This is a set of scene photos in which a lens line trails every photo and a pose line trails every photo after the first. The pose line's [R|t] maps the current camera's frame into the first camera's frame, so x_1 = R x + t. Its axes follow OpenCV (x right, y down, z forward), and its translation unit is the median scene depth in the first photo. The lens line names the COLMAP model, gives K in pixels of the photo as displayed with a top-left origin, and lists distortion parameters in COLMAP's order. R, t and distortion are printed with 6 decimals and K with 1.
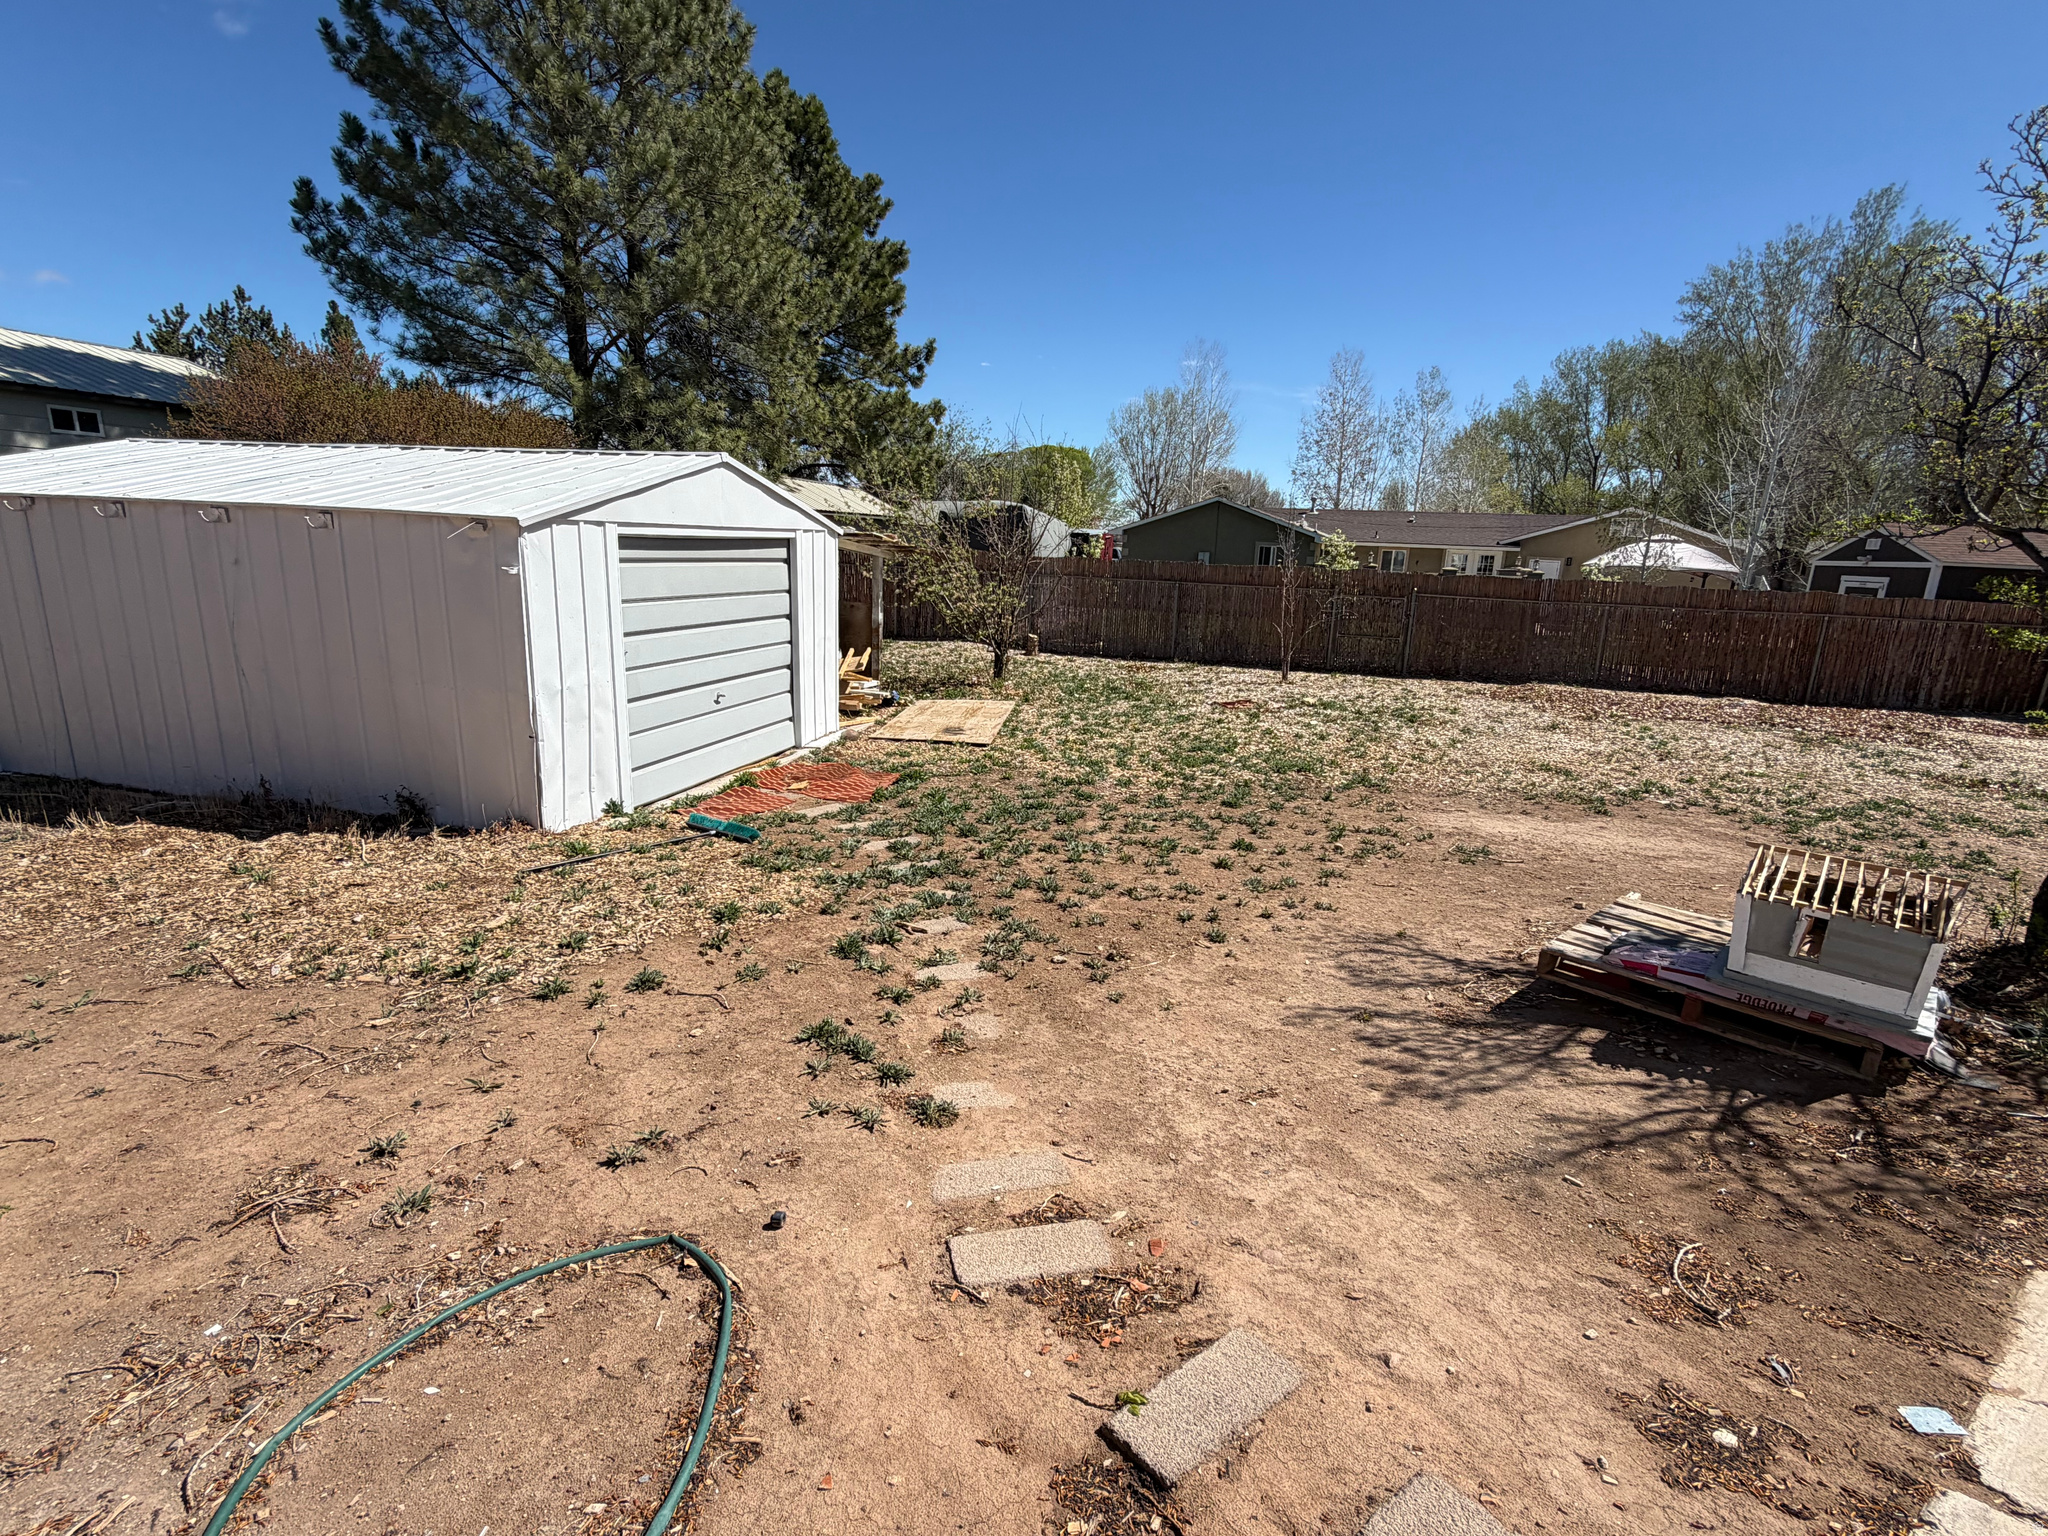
lens RADIAL K [[946.3, 0, 1023.5], [0, 946.3, 764.6], [0, 0, 1]] dist [0.000023, 0.000177]
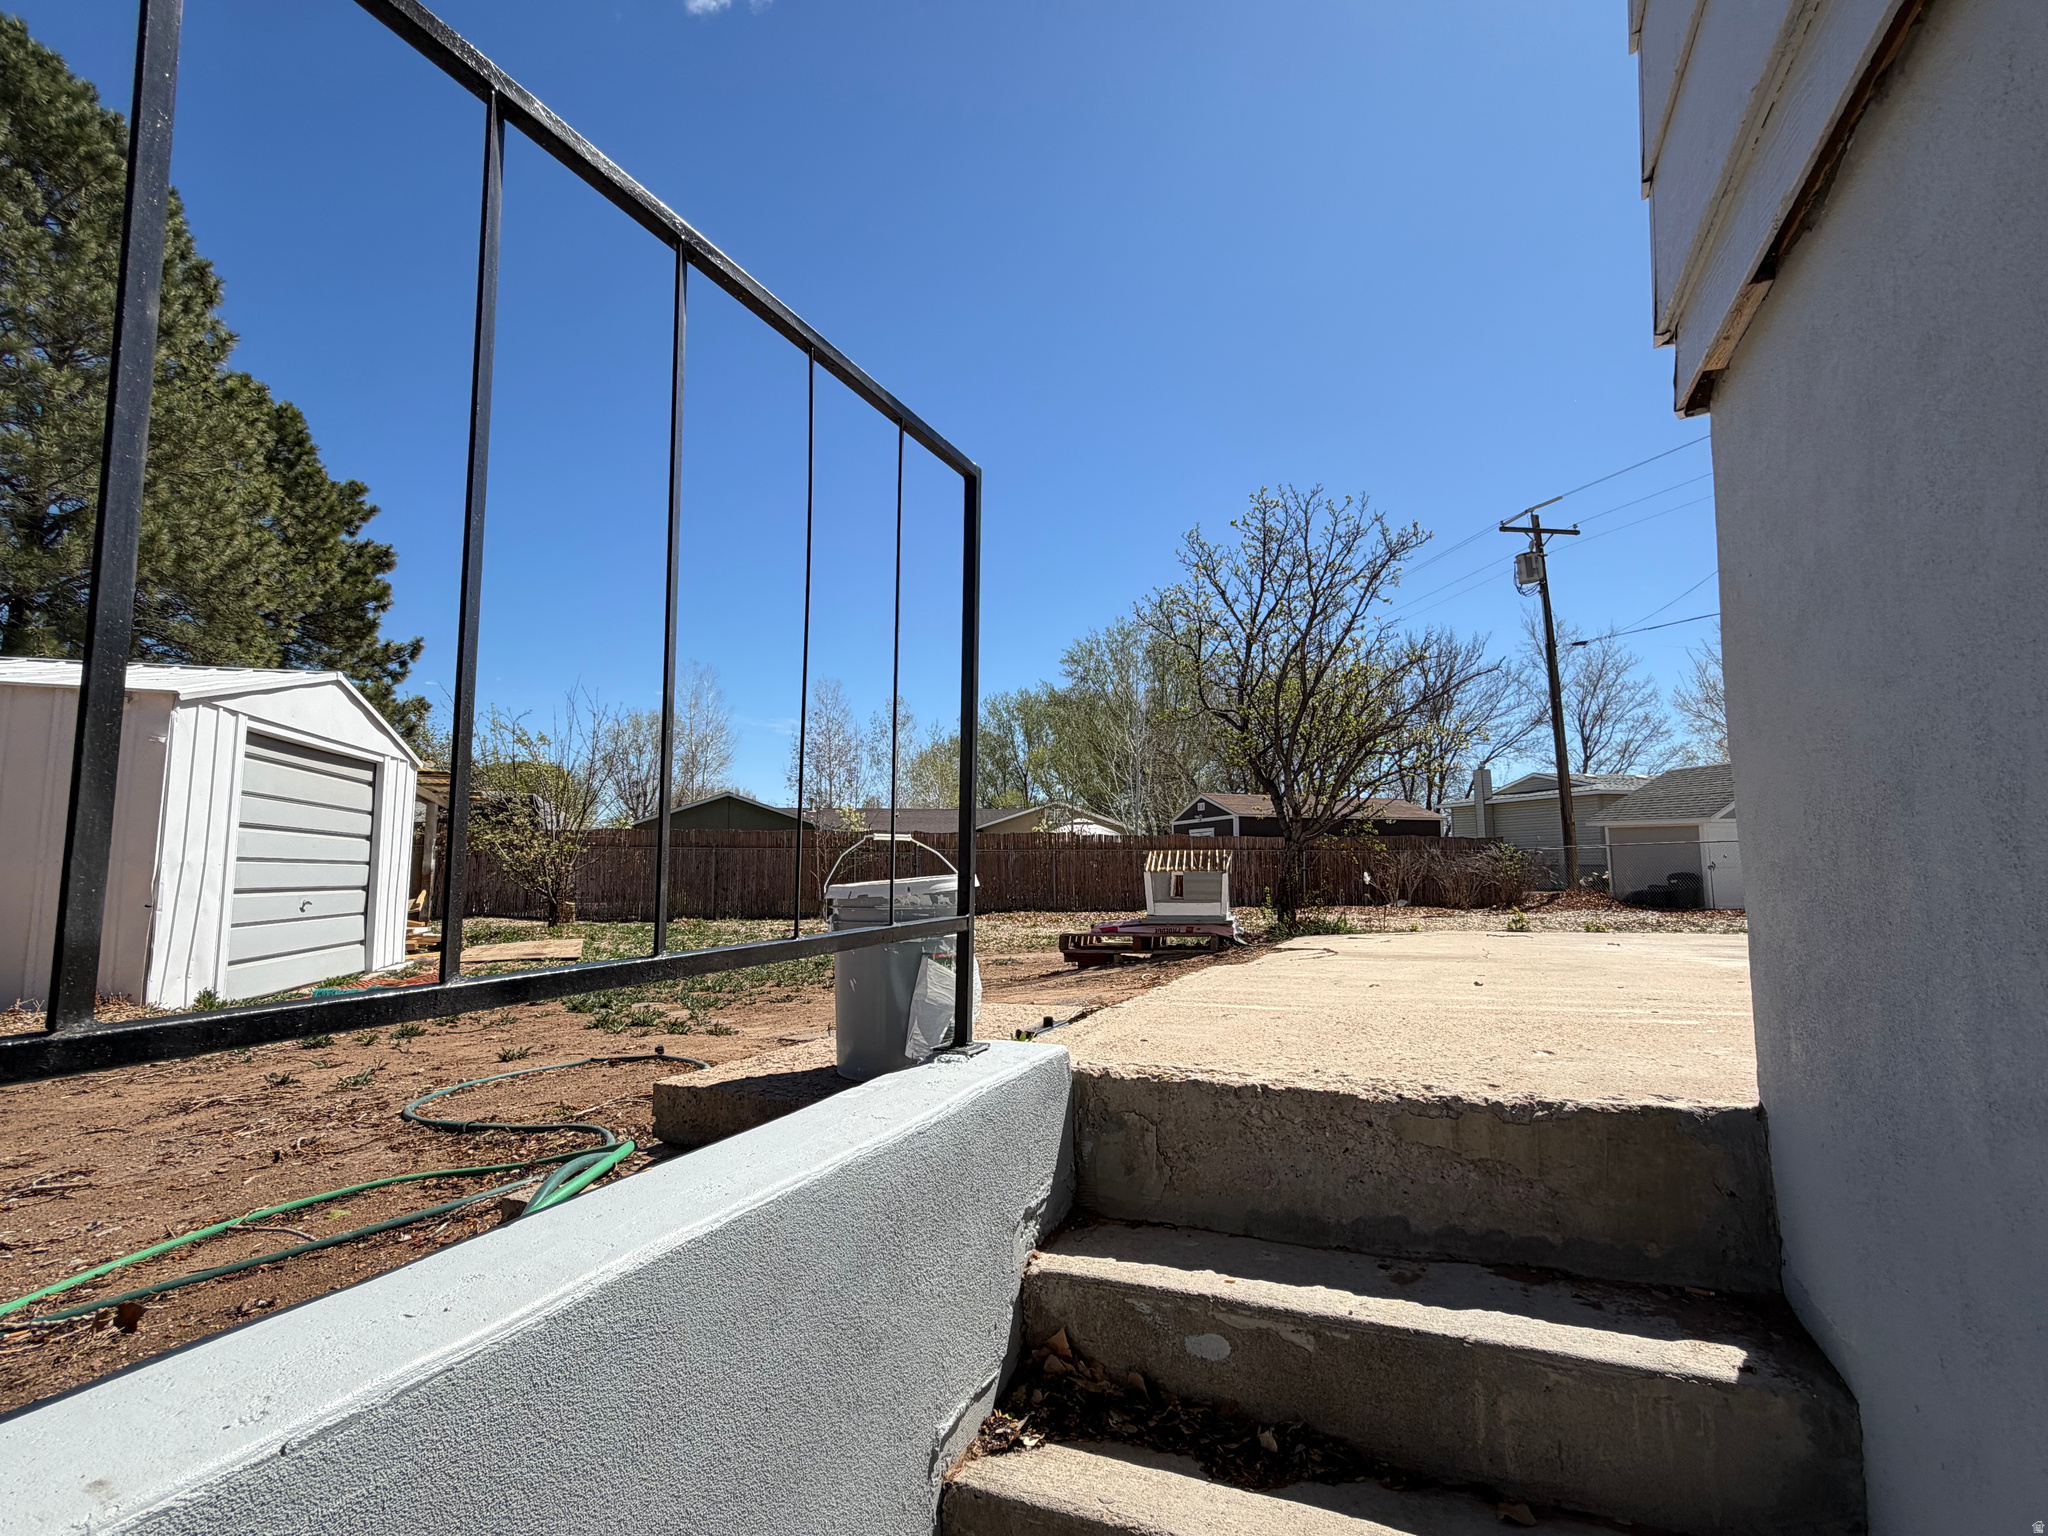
lens RADIAL K [[946.3, 0, 1030.5], [0, 946.3, 768.2], [0, 0, 1]] dist [0.000023, 0.000177]
pose [[0.863221, 0.007416, 0.504771, -0.117228], [0.155567, 0.947325, -0.279956, 0.130172], [-0.480259, 0.320189, 0.816597, -0.147704]]
